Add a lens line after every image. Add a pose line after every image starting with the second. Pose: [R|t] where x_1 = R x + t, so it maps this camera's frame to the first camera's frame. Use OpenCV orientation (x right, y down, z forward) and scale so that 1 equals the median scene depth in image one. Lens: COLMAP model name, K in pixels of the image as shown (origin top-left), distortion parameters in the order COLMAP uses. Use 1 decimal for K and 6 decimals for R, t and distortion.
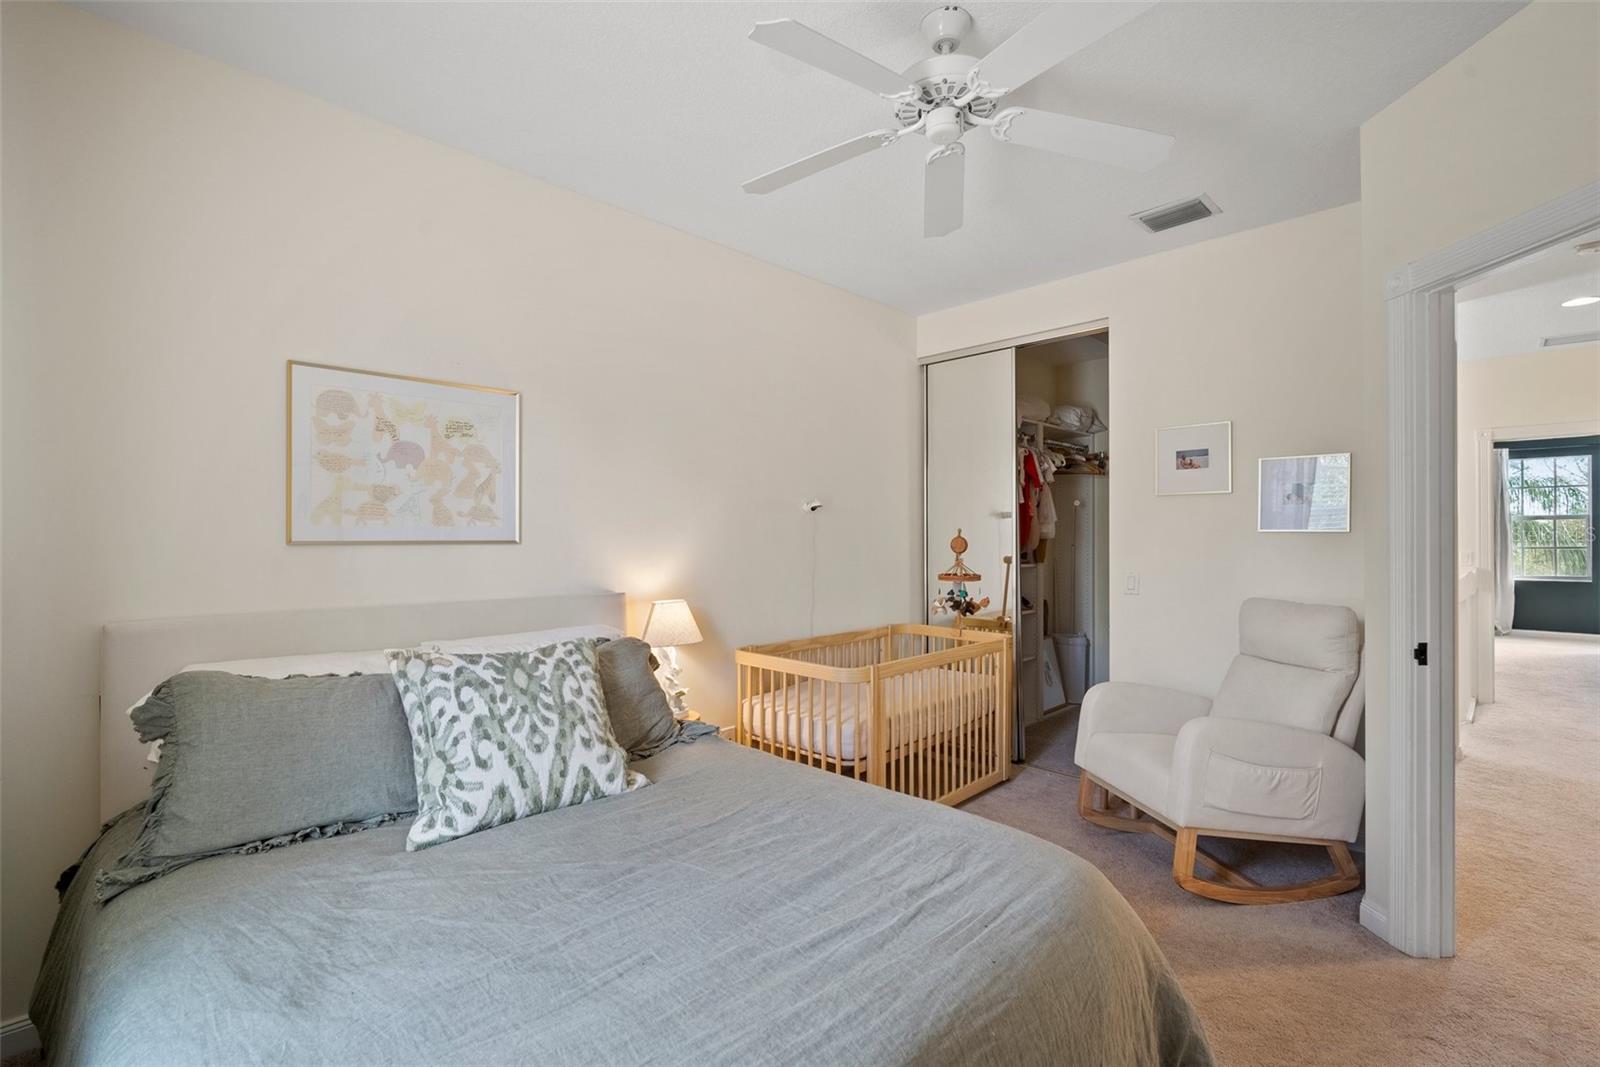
lens RADIAL K [[700.9, 0, 803.6], [0, 700.9, 525.0], [0, 0, 1]] dist [-0.014078, 0.004687]
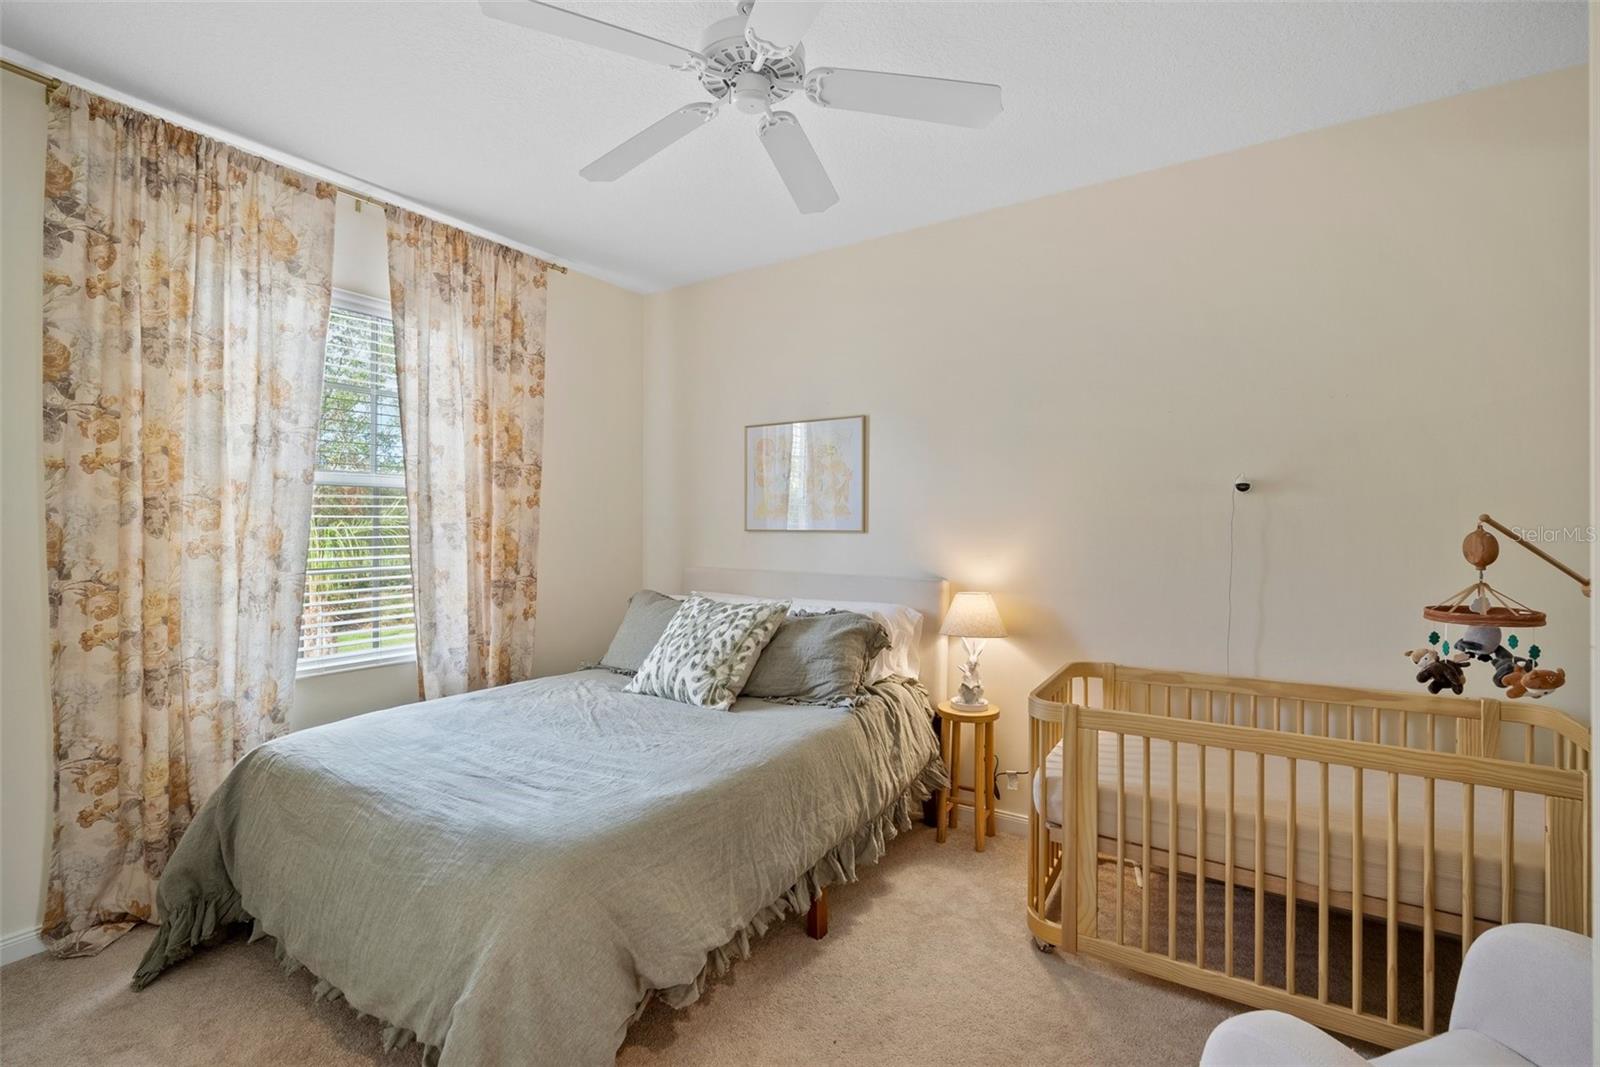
lens RADIAL K [[700.9, 0, 803.6], [0, 700.9, 525.0], [0, 0, 1]] dist [-0.014078, 0.004687]
pose [[0.204559, -0.001660, -0.978853, 1.187461], [0.014589, 0.999893, 0.001353, 0.013335], [0.978746, -0.014557, 0.204561, 0.919332]]
